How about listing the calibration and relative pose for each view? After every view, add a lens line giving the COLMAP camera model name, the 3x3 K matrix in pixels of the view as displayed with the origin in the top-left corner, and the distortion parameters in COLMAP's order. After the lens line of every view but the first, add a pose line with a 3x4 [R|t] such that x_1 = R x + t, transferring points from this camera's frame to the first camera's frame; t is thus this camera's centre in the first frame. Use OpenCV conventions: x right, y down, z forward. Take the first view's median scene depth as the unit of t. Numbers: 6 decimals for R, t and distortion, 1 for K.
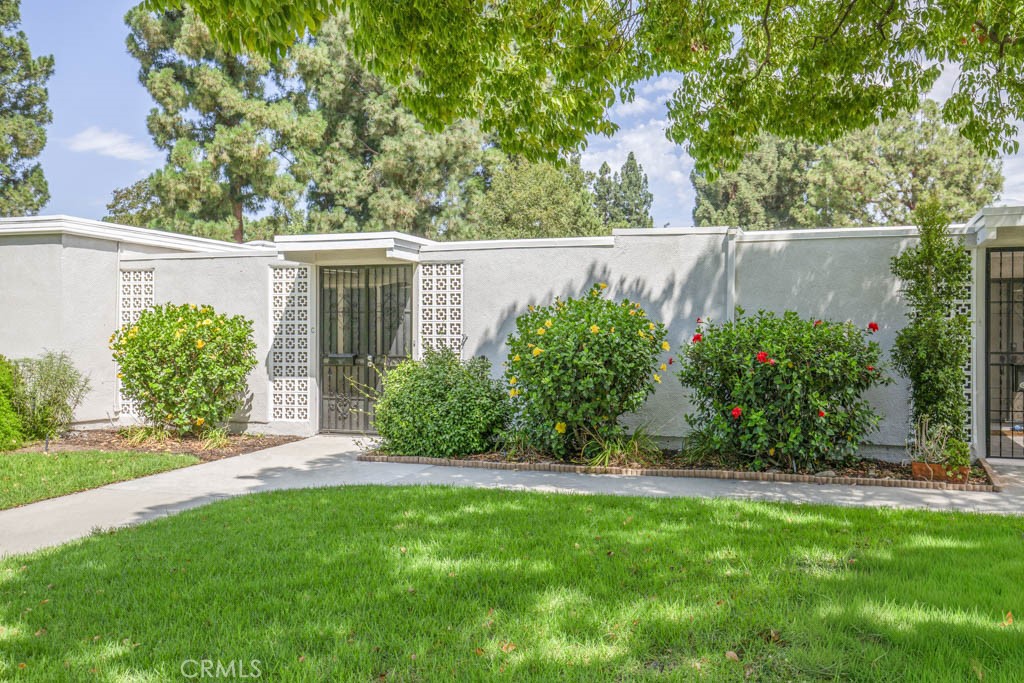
lens RADIAL K [[986.6, 0, 510.6], [0, 986.6, 343.7], [0, 0, 1]] dist [0.038012, 0.000000]
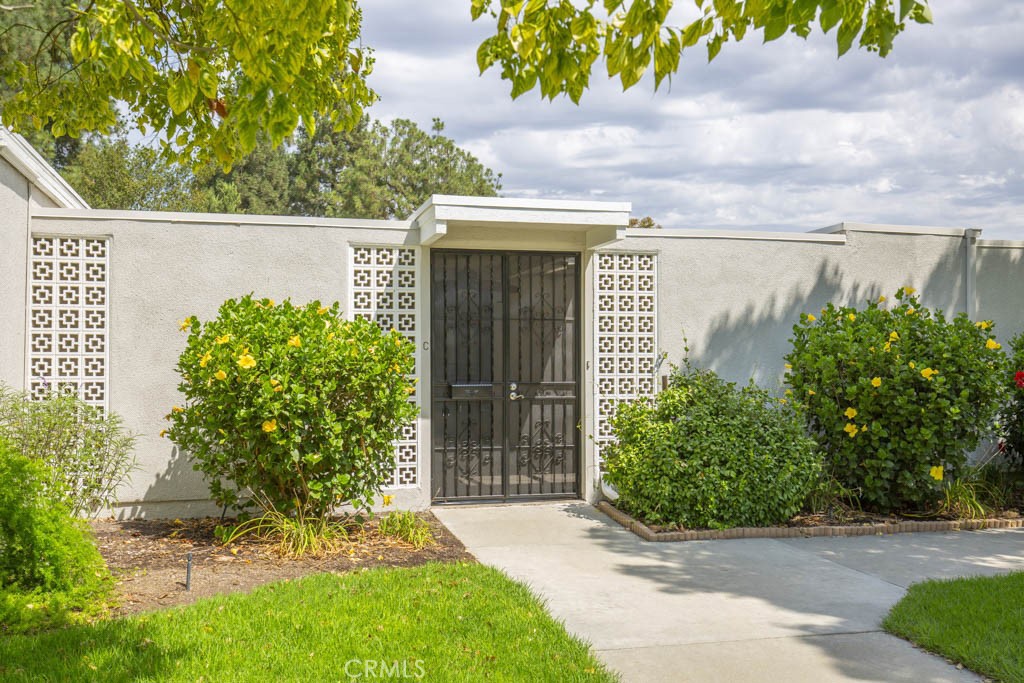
lens RADIAL K [[986.6, 0, 512.0], [0, 986.6, 338.4], [0, 0, 1]] dist [0.038012, 0.000000]
pose [[0.829186, 0.009658, 0.558889, -0.514896], [0.006929, 0.999596, -0.027554, -0.000344], [-0.558930, 0.026720, 0.828784, 0.428691]]
